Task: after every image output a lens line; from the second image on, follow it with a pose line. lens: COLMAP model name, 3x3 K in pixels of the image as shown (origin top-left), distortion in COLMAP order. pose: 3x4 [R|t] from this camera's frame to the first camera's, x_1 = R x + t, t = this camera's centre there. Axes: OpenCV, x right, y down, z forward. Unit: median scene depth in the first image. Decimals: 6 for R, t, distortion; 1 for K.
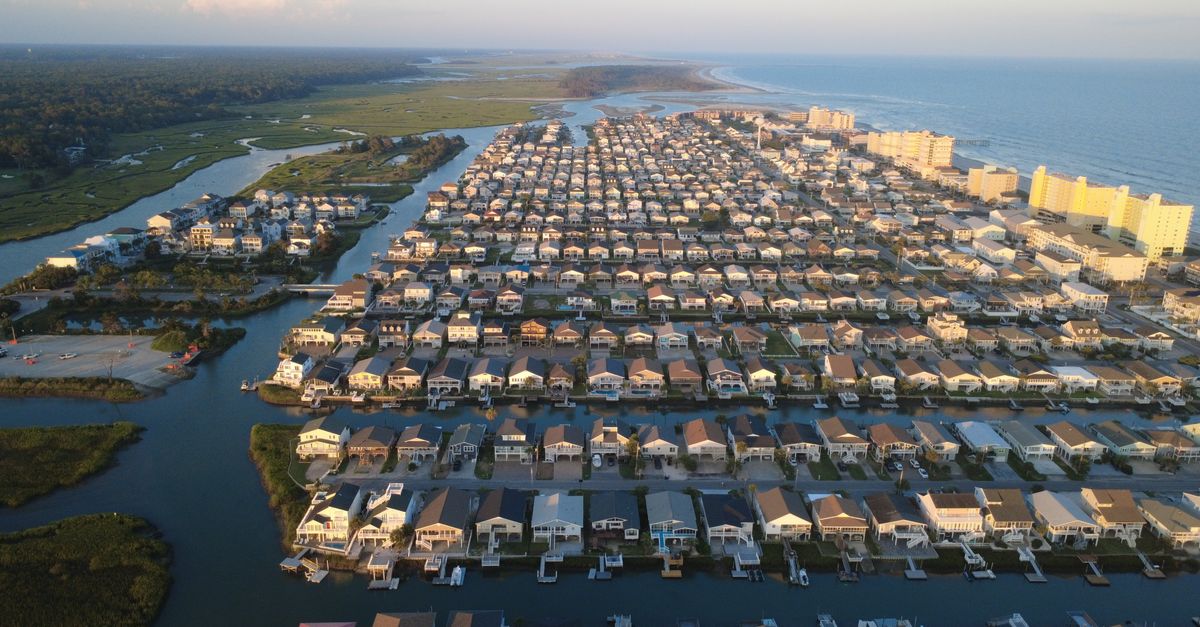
lens RADIAL K [[855.7, 0, 600.0], [0, 855.7, 313.5], [0, 0, 1]] dist [-0.001211, -0.000119]
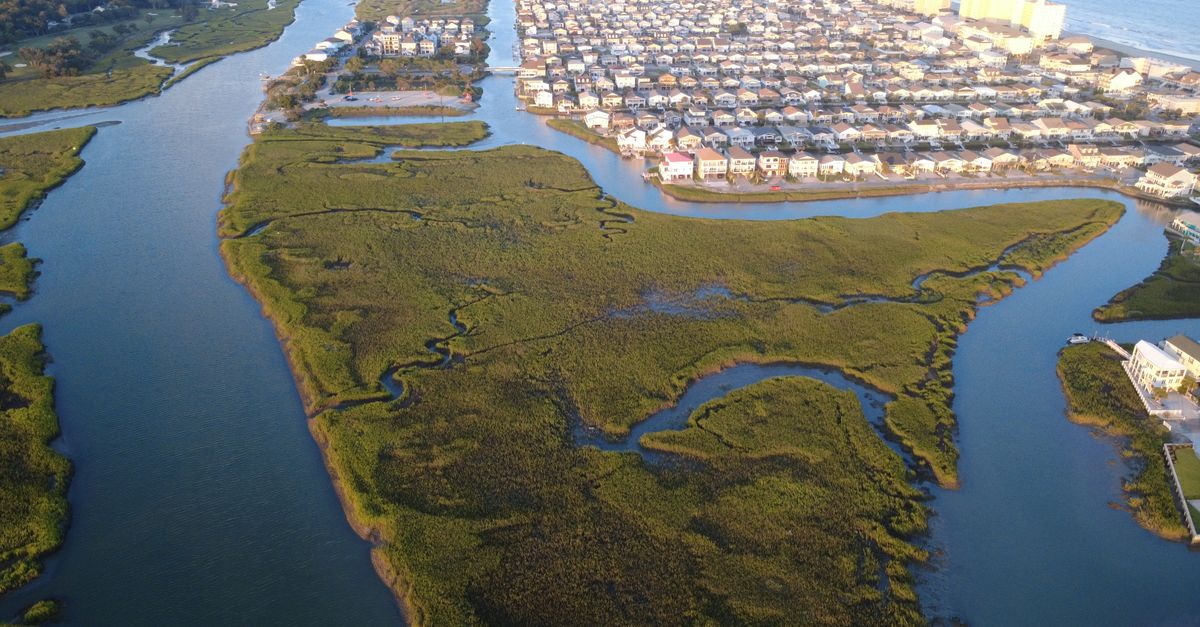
lens RADIAL K [[855.7, 0, 600.0], [0, 855.7, 313.5], [0, 0, 1]] dist [-0.001211, -0.000119]
pose [[0.996215, -0.045700, 0.073938, -0.289879], [0.034157, 0.988025, 0.150467, 0.175235], [-0.079929, -0.147372, 0.985846, -0.558924]]
